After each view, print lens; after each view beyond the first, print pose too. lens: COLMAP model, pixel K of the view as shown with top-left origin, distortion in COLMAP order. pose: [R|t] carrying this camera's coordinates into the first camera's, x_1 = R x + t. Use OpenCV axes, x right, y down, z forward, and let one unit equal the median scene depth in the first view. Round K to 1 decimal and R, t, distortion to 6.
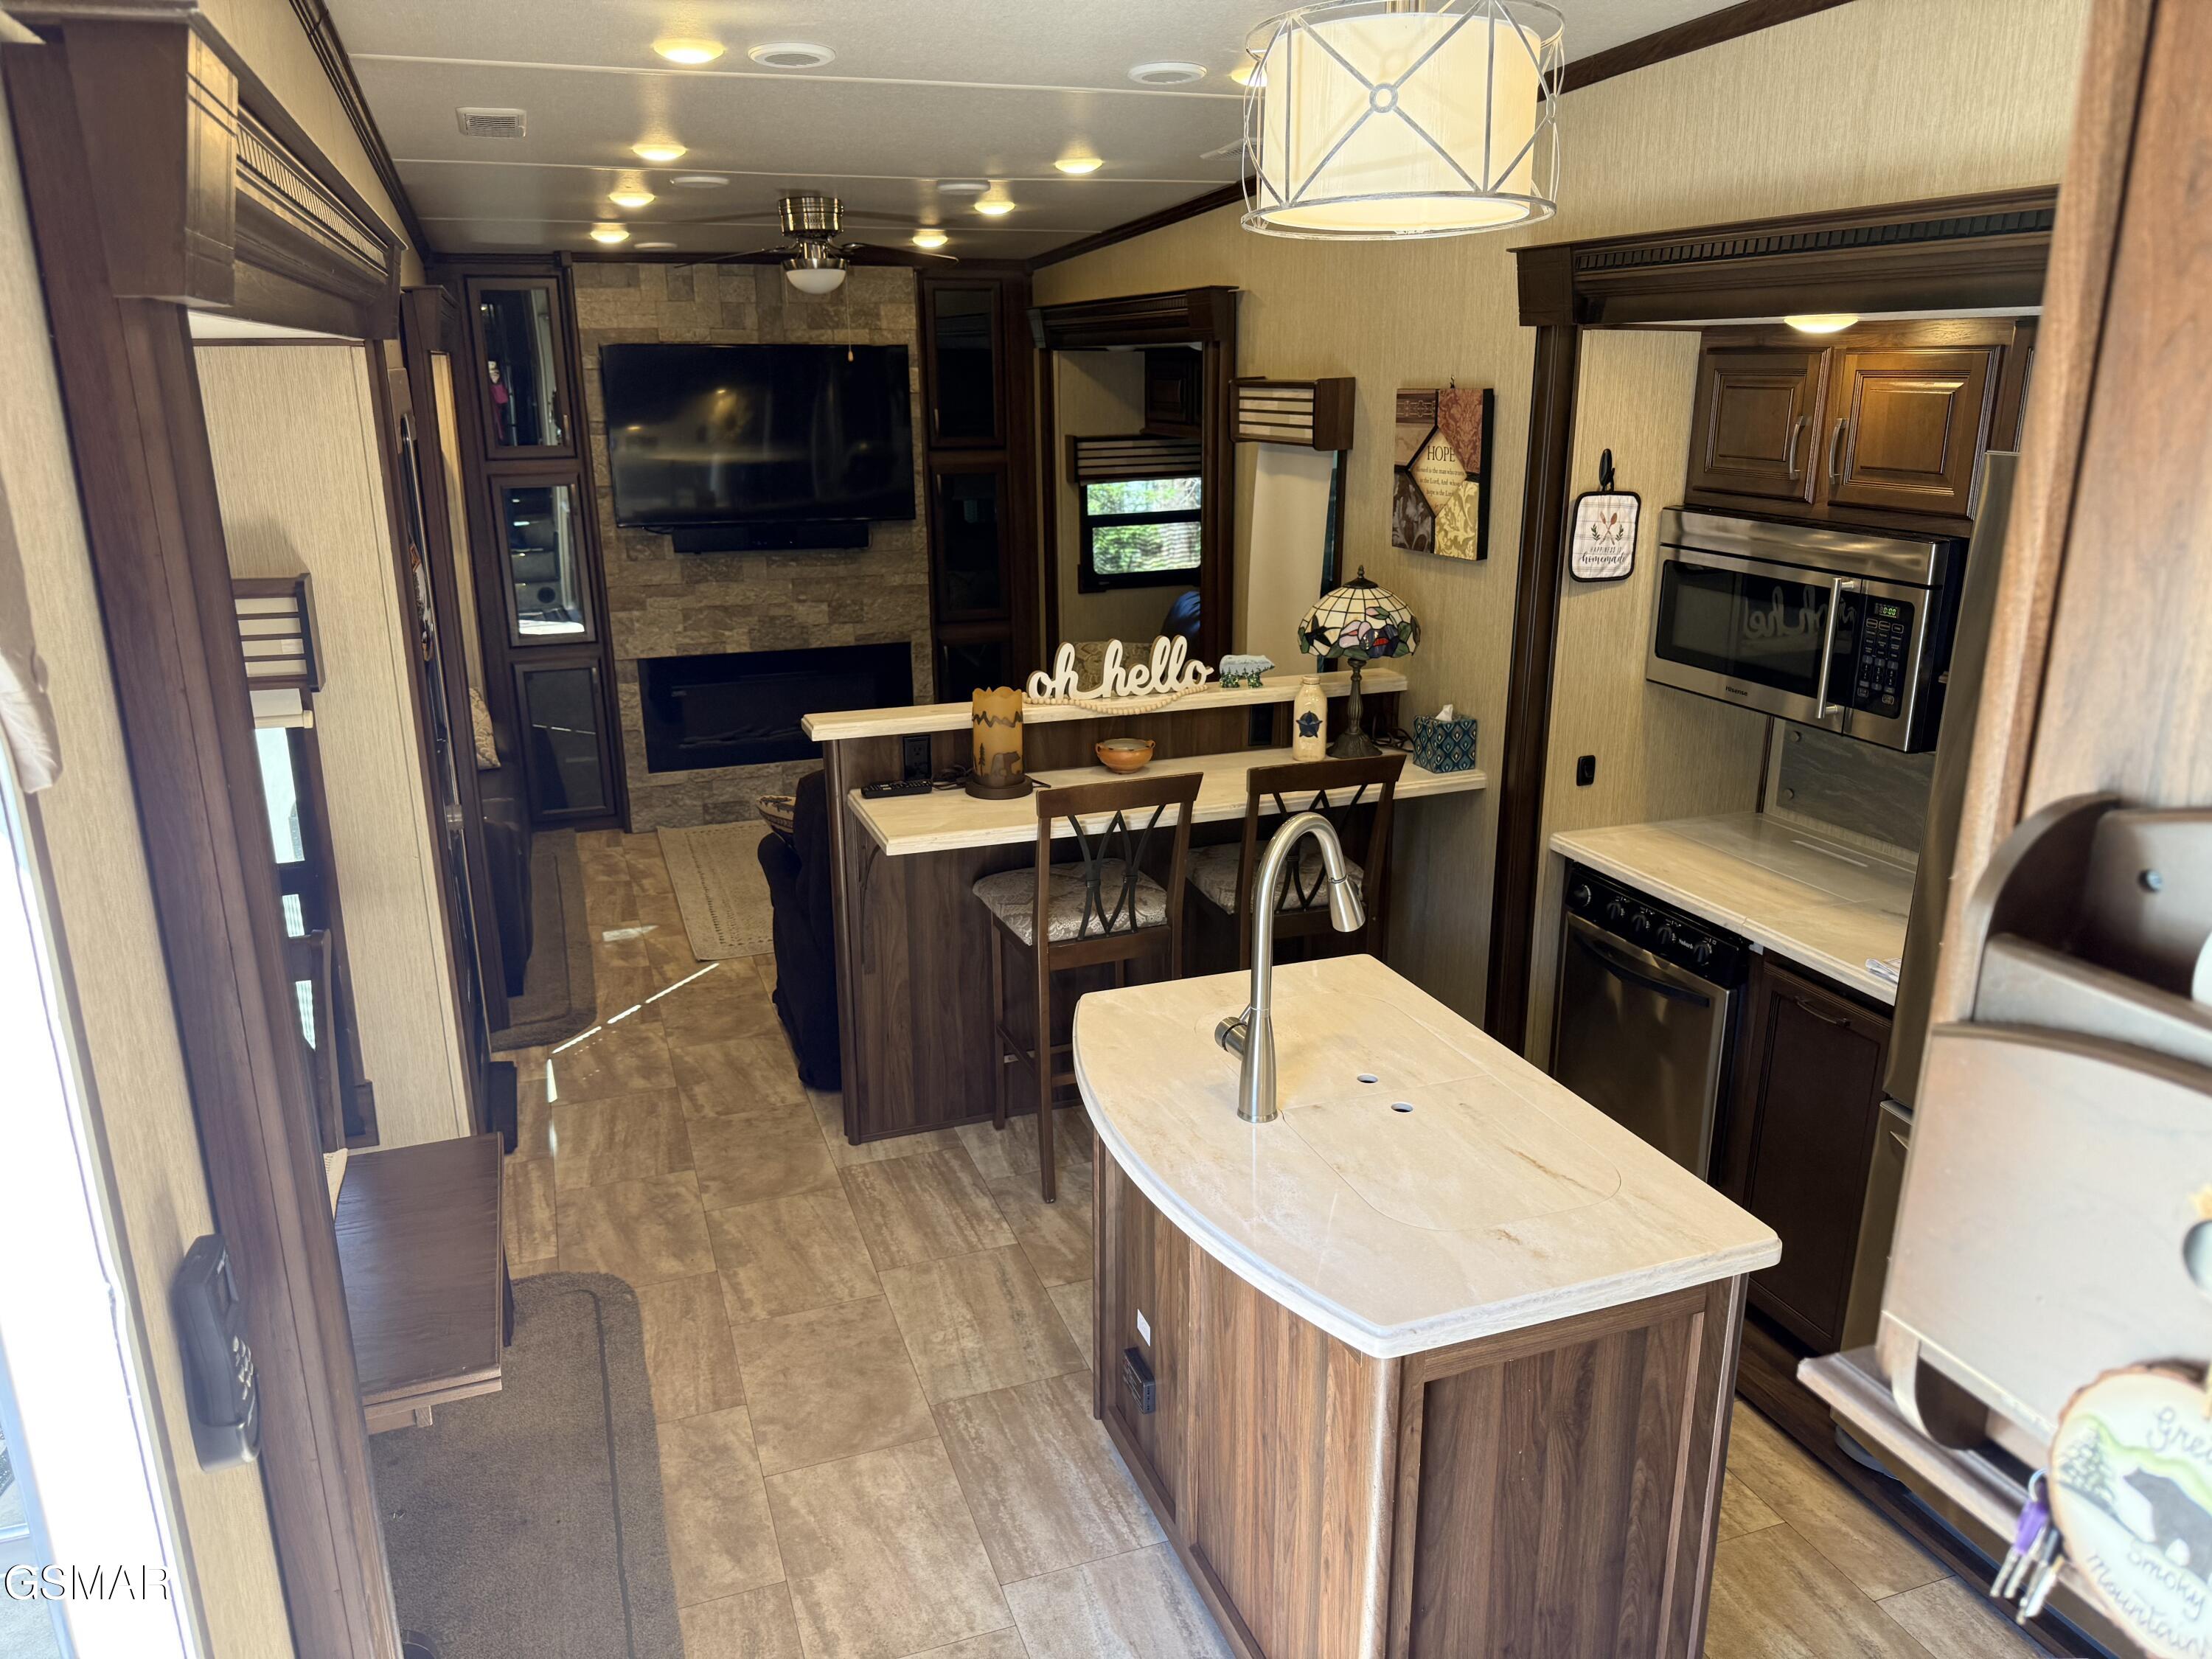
lens RADIAL K [[1614.0, 0, 1109.1], [0, 1614.0, 834.2], [0, 0, 1]] dist [0.025404, -0.023787]
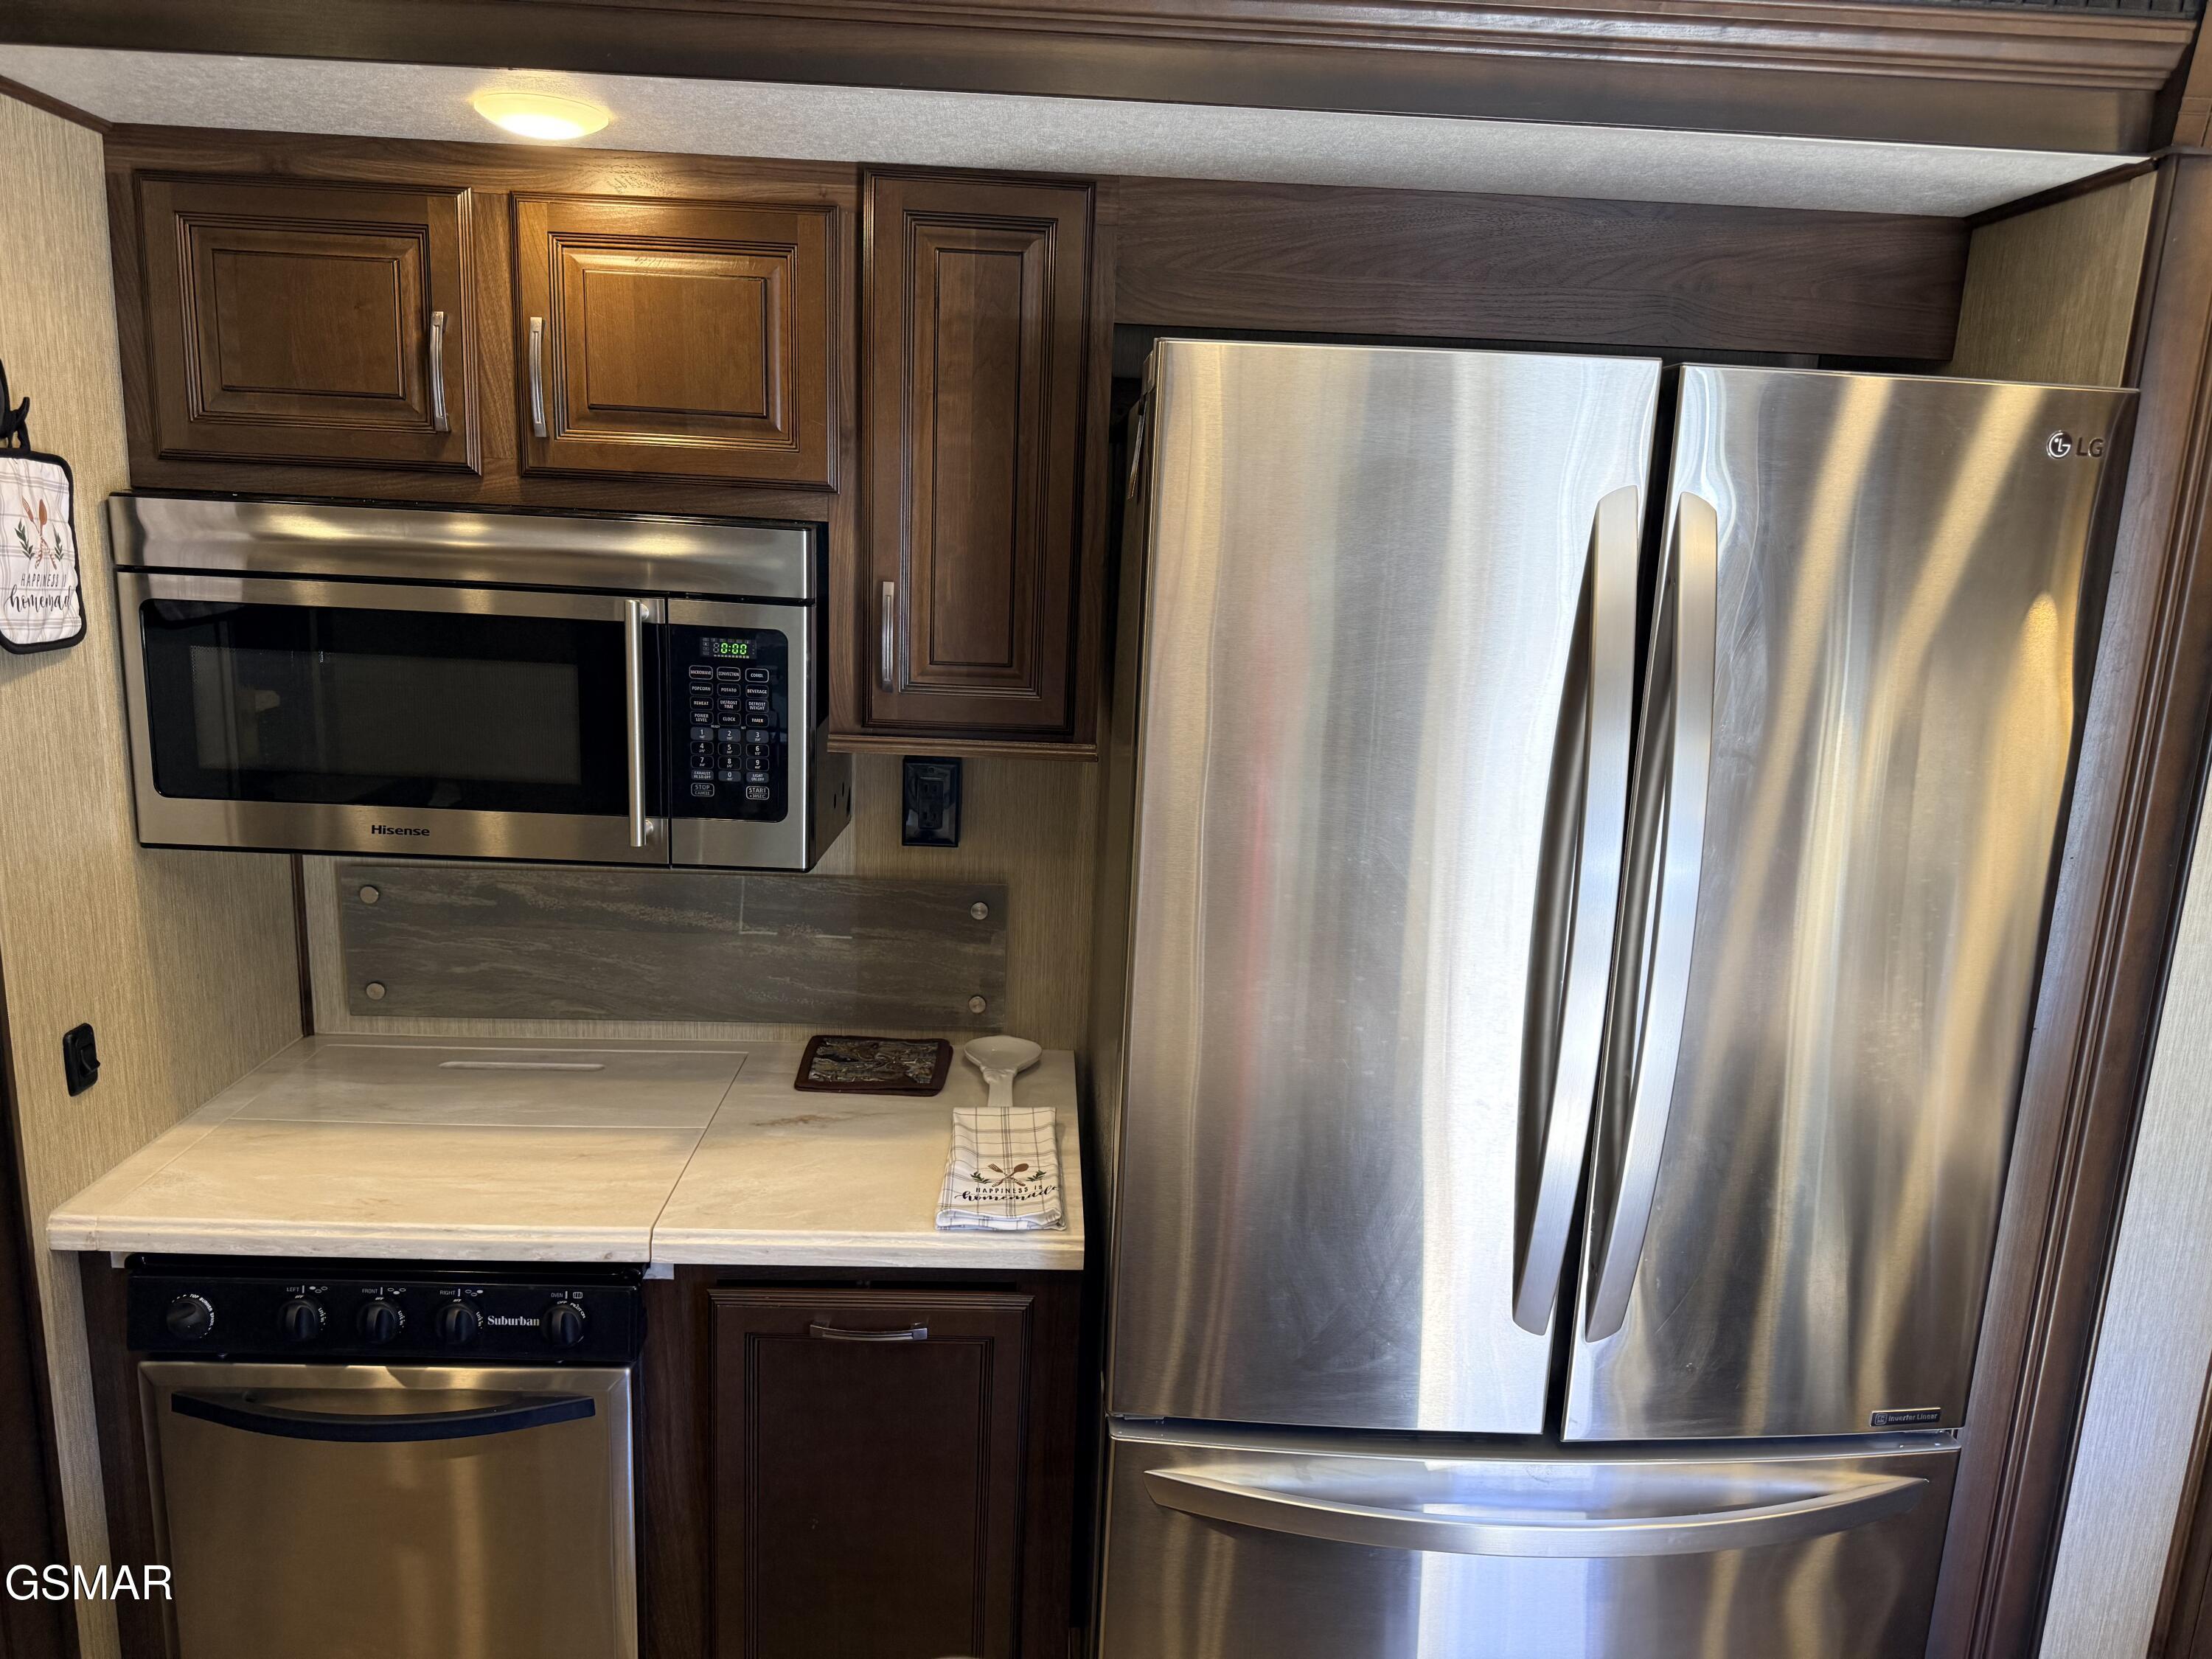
lens RADIAL K [[1614.0, 0, 1099.3], [0, 1614.0, 838.5], [0, 0, 1]] dist [0.025404, -0.023787]
pose [[0.310348, -0.183410, 0.932762, -0.039346], [0.223082, 0.967863, 0.116088, -0.099680], [-0.924077, 0.172055, 0.341289, 0.627962]]
